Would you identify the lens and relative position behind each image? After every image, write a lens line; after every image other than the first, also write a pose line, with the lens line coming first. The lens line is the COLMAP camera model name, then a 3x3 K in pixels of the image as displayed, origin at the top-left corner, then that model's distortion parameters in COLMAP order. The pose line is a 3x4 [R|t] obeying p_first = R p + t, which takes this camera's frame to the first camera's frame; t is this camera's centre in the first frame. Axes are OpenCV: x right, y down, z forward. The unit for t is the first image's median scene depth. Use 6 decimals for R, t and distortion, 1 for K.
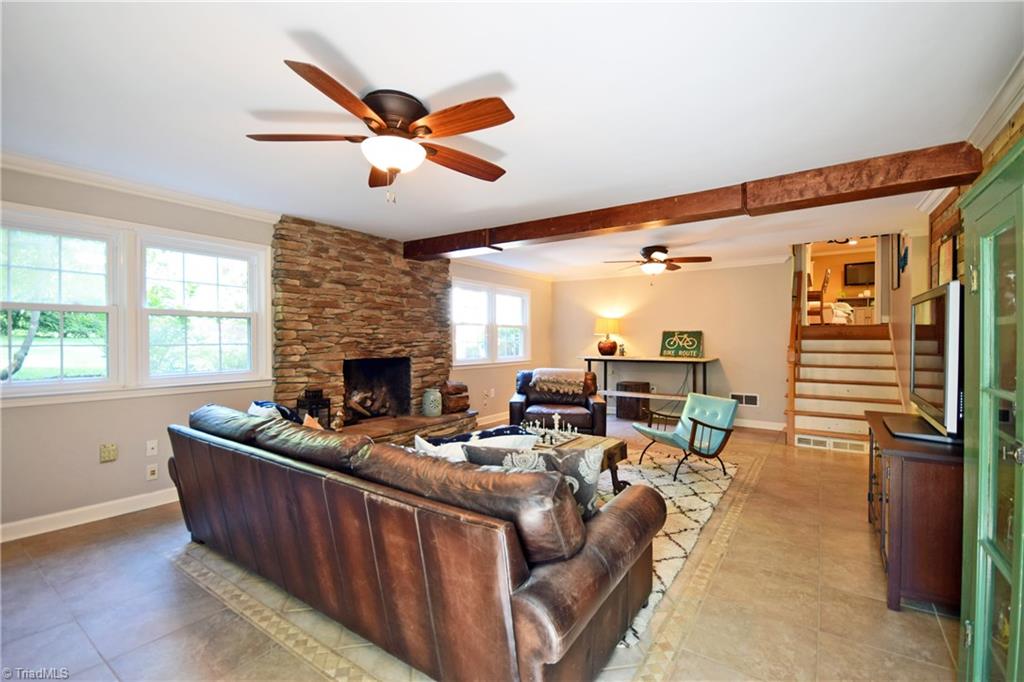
lens RADIAL K [[459.1, 0, 505.5], [0, 459.1, 341.2], [0, 0, 1]] dist [0.001177, 0.000018]
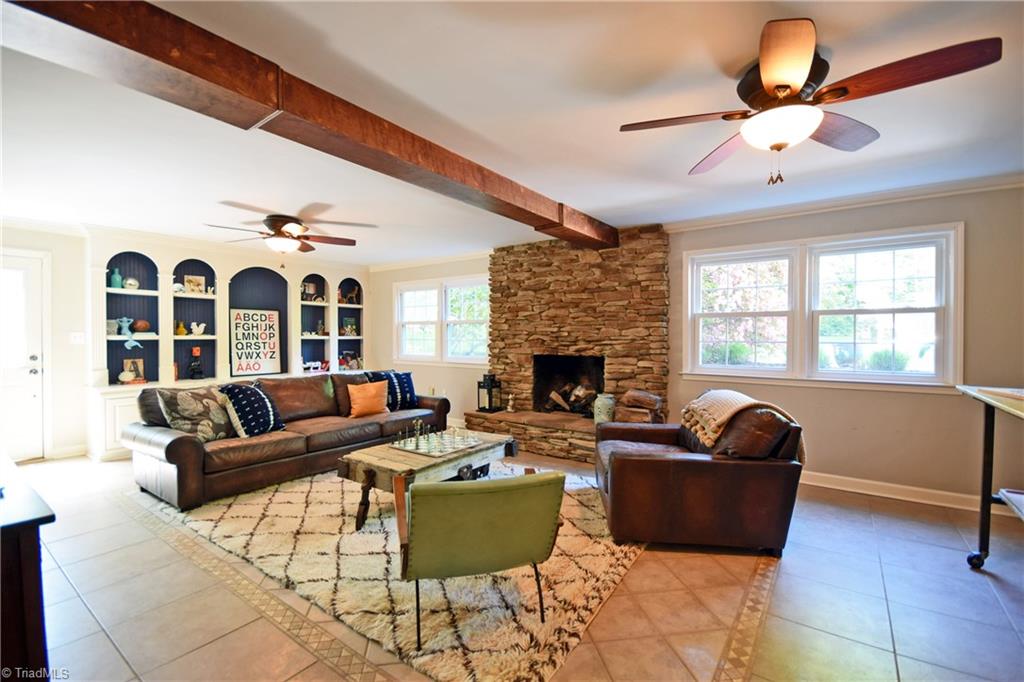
lens RADIAL K [[459.1, 0, 505.5], [0, 459.1, 341.2], [0, 0, 1]] dist [0.001177, 0.000018]
pose [[-0.027800, 0.003383, -0.999608, 0.750014], [-0.011418, 0.999928, 0.003701, 0.002850], [0.999548, 0.011517, -0.027759, 0.878674]]
